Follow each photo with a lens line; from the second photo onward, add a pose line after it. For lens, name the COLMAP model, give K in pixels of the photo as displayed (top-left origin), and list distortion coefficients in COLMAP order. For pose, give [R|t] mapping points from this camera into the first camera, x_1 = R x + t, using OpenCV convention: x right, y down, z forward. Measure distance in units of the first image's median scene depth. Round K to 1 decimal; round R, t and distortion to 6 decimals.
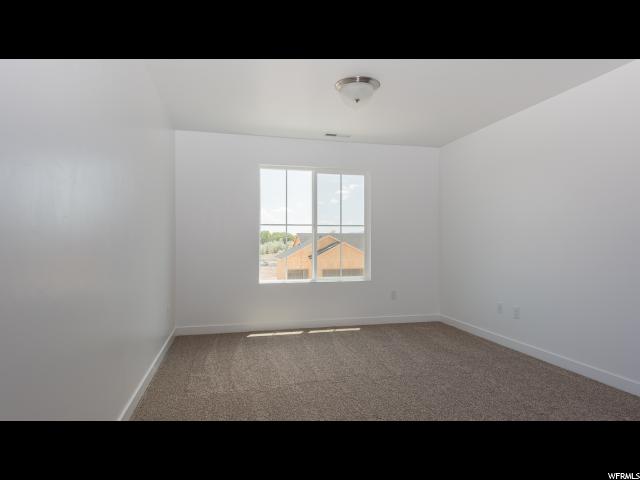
lens RADIAL K [[408.2, 0, 320.0], [0, 408.2, 240.0], [0, 0, 1]] dist [0.001748, 0.000132]
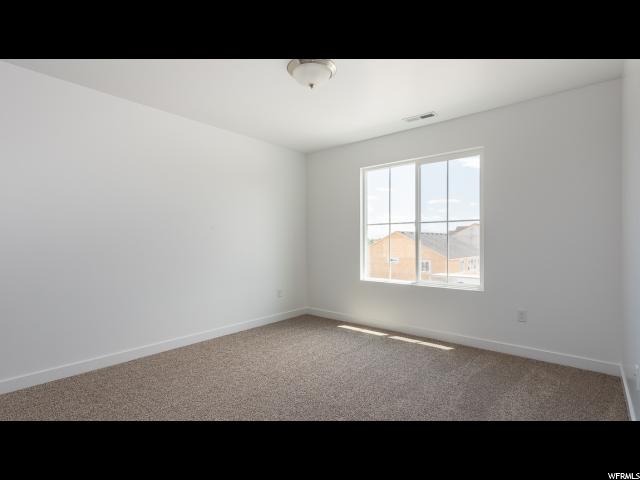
lens RADIAL K [[326.3, 0, 320.0], [0, 326.3, 240.0], [0, 0, 1]] dist [-0.001610, -0.000132]
pose [[0.556284, 0.006377, -0.830968, 0.474655], [0.007499, 0.999891, 0.012694, -0.008086], [0.830958, -0.013293, 0.556176, 0.416641]]
